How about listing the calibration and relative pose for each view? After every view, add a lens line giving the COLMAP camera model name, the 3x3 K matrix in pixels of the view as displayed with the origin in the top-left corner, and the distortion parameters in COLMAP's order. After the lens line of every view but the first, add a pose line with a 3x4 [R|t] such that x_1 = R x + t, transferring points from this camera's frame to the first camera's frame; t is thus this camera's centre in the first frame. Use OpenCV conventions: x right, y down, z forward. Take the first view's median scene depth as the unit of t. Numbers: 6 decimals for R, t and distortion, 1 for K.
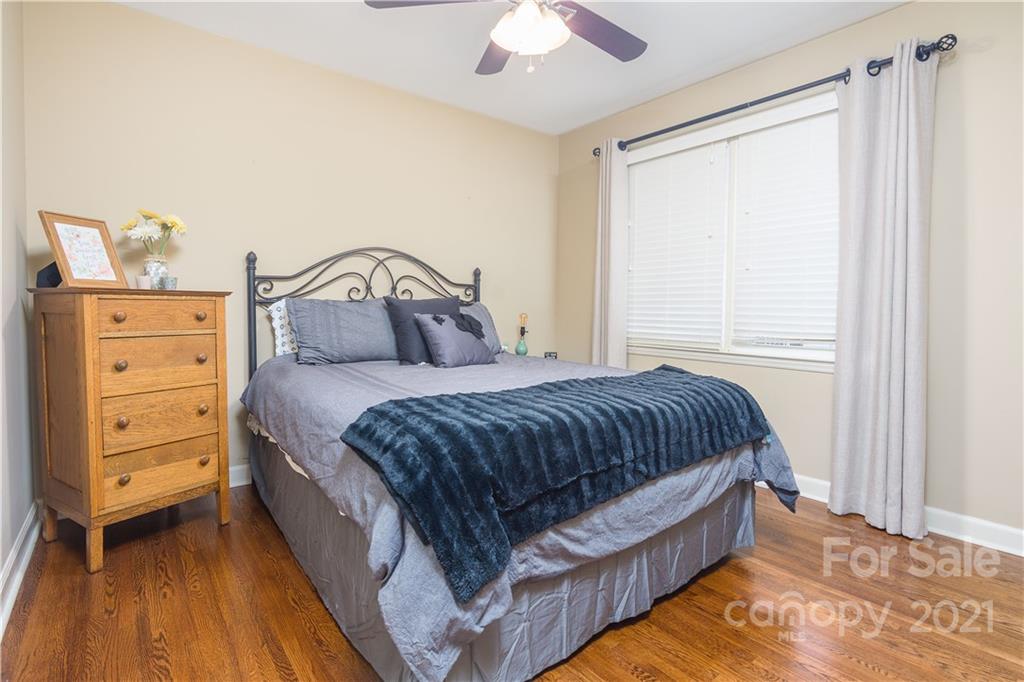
lens RADIAL K [[499.1, 0, 515.8], [0, 499.1, 325.3], [0, 0, 1]] dist [0.004697, -0.012104]
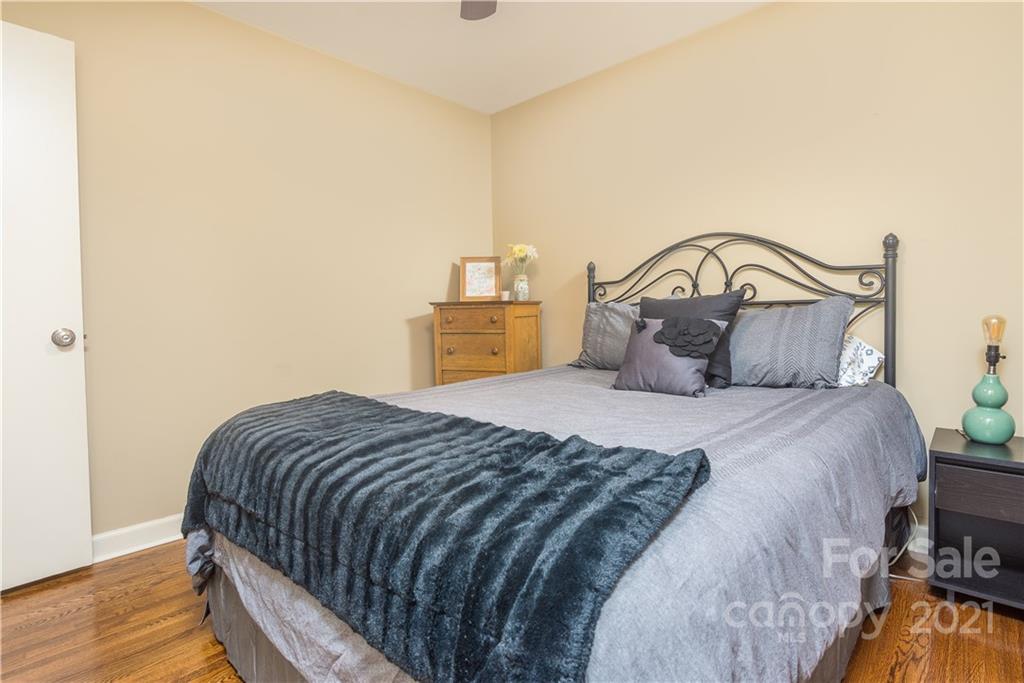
lens RADIAL K [[499.1, 0, 515.8], [0, 499.1, 325.8], [0, 0, 1]] dist [0.004697, -0.012104]
pose [[0.124036, 0.031346, -0.991783, 0.496688], [-0.007969, 0.999500, 0.030593, -0.031371], [0.992246, 0.004109, 0.124224, 0.608442]]
